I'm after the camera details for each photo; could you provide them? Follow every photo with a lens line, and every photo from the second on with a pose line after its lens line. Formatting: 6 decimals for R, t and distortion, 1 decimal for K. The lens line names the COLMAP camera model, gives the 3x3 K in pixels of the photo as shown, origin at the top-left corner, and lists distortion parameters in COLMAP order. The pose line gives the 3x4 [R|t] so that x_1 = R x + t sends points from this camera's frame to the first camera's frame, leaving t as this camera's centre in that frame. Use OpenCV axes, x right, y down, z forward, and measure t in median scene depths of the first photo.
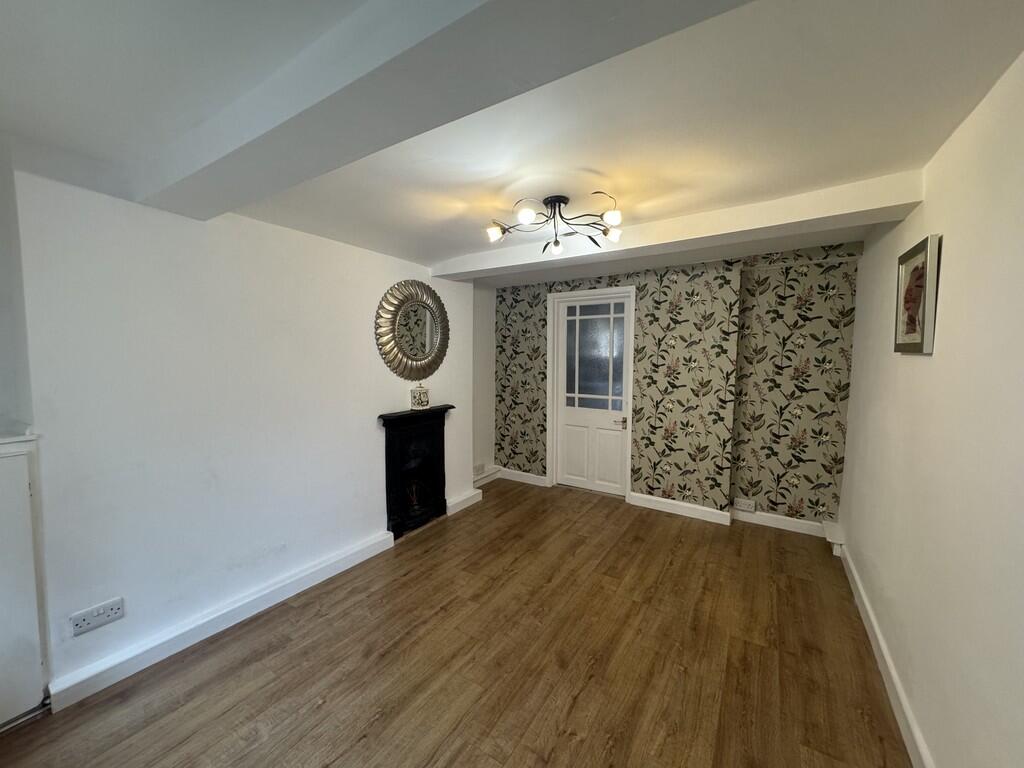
lens RADIAL K [[407.0, 0, 511.2], [0, 407.0, 381.6], [0, 0, 1]] dist [-0.002896, 0.000093]
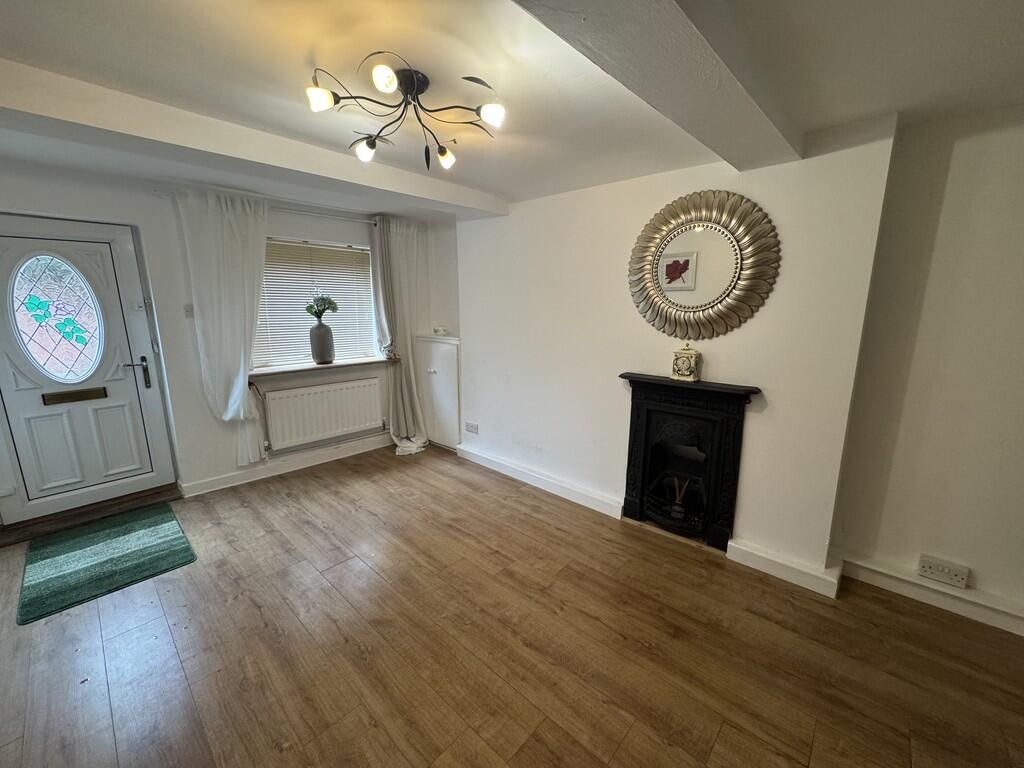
lens RADIAL K [[407.0, 0, 511.2], [0, 407.0, 381.6], [0, 0, 1]] dist [-0.002896, 0.000093]
pose [[-0.174578, 0.179377, -0.968167, 0.712739], [-0.070416, 0.978474, 0.193984, -0.063162], [0.982122, 0.102040, -0.158189, 1.105847]]
